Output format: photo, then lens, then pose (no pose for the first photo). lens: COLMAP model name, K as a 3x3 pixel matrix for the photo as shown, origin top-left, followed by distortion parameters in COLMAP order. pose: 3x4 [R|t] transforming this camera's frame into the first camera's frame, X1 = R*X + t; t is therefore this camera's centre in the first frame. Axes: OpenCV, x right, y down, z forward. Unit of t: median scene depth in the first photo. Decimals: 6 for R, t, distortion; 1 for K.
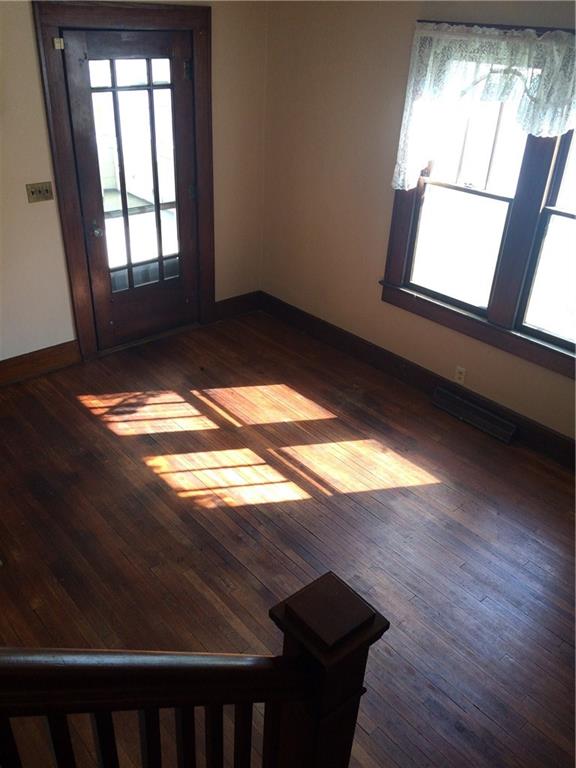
lens RADIAL K [[620.4, 0, 288.0], [0, 620.4, 384.0], [0, 0, 1]] dist [0.002075, -0.000531]
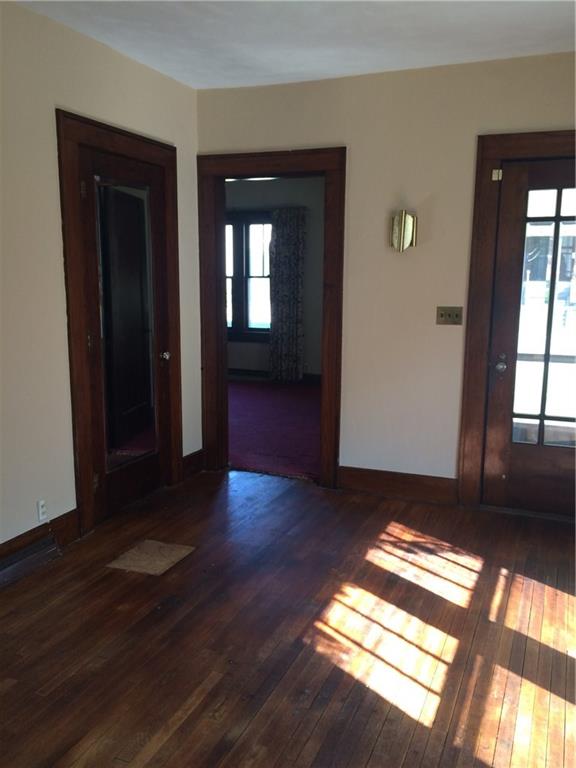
lens RADIAL K [[671.7, 0, 288.0], [0, 671.7, 384.0], [0, 0, 1]] dist [-0.013138, -0.002725]
pose [[0.441606, 0.120887, -0.889028, 0.450906], [-0.429139, 0.898646, -0.090971, -0.004528], [0.787923, 0.421690, 0.448725, 0.367064]]
